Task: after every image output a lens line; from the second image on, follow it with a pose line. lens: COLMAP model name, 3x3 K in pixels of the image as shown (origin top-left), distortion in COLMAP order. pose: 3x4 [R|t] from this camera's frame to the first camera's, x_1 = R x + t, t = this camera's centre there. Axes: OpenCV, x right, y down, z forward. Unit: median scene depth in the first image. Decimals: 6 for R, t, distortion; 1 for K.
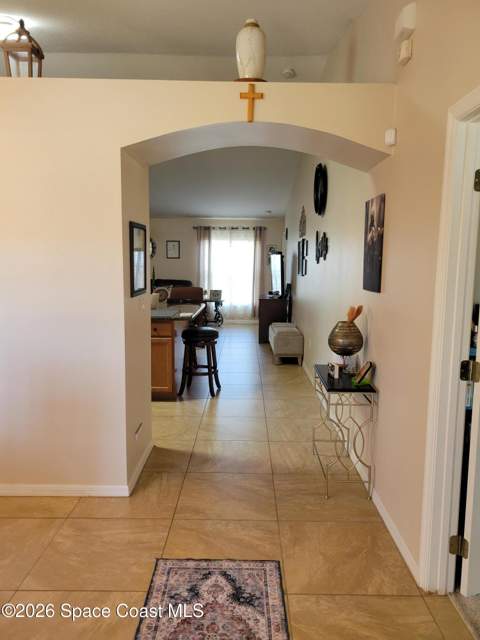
lens RADIAL K [[477.1, 0, 238.6], [0, 477.1, 323.8], [0, 0, 1]] dist [0.042728, -0.030118]
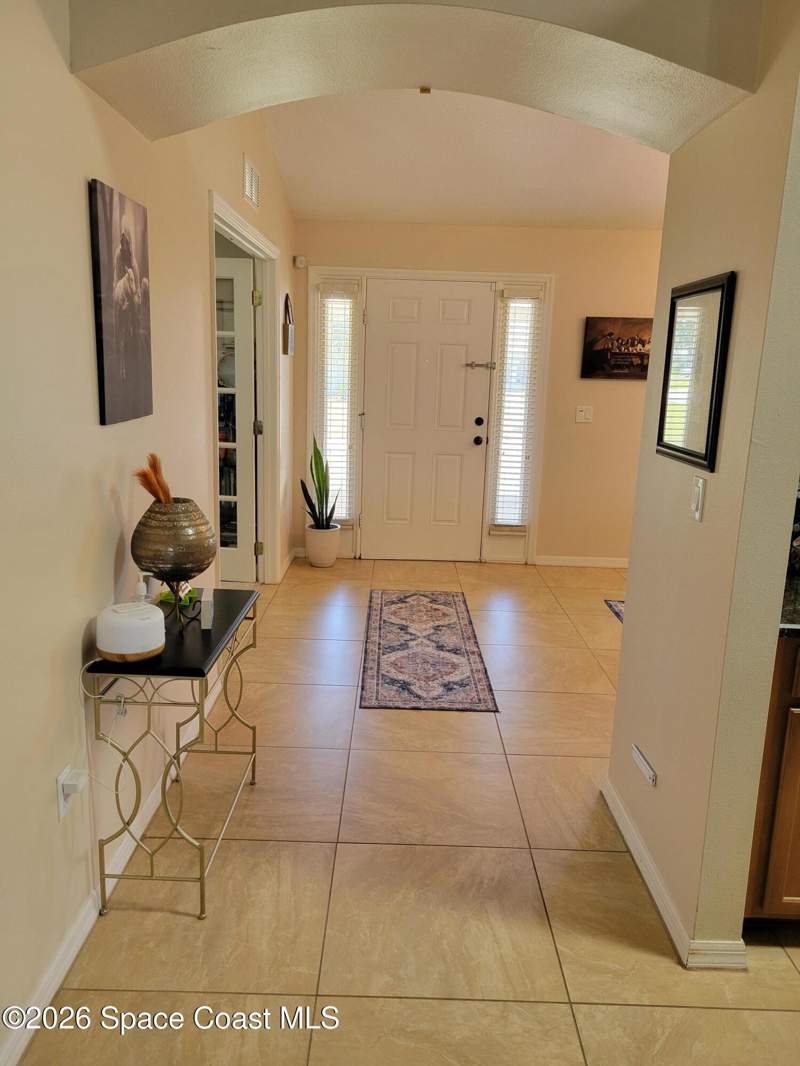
lens RADIAL K [[794.6, 0, 399.4], [0, 794.6, 528.7], [0, 0, 1]] dist [0.042728, -0.030118]
pose [[-0.998860, -0.041459, -0.023645, 0.060348], [-0.047061, 0.938043, 0.343309, -0.315520], [0.007947, 0.344031, -0.938925, 2.294289]]
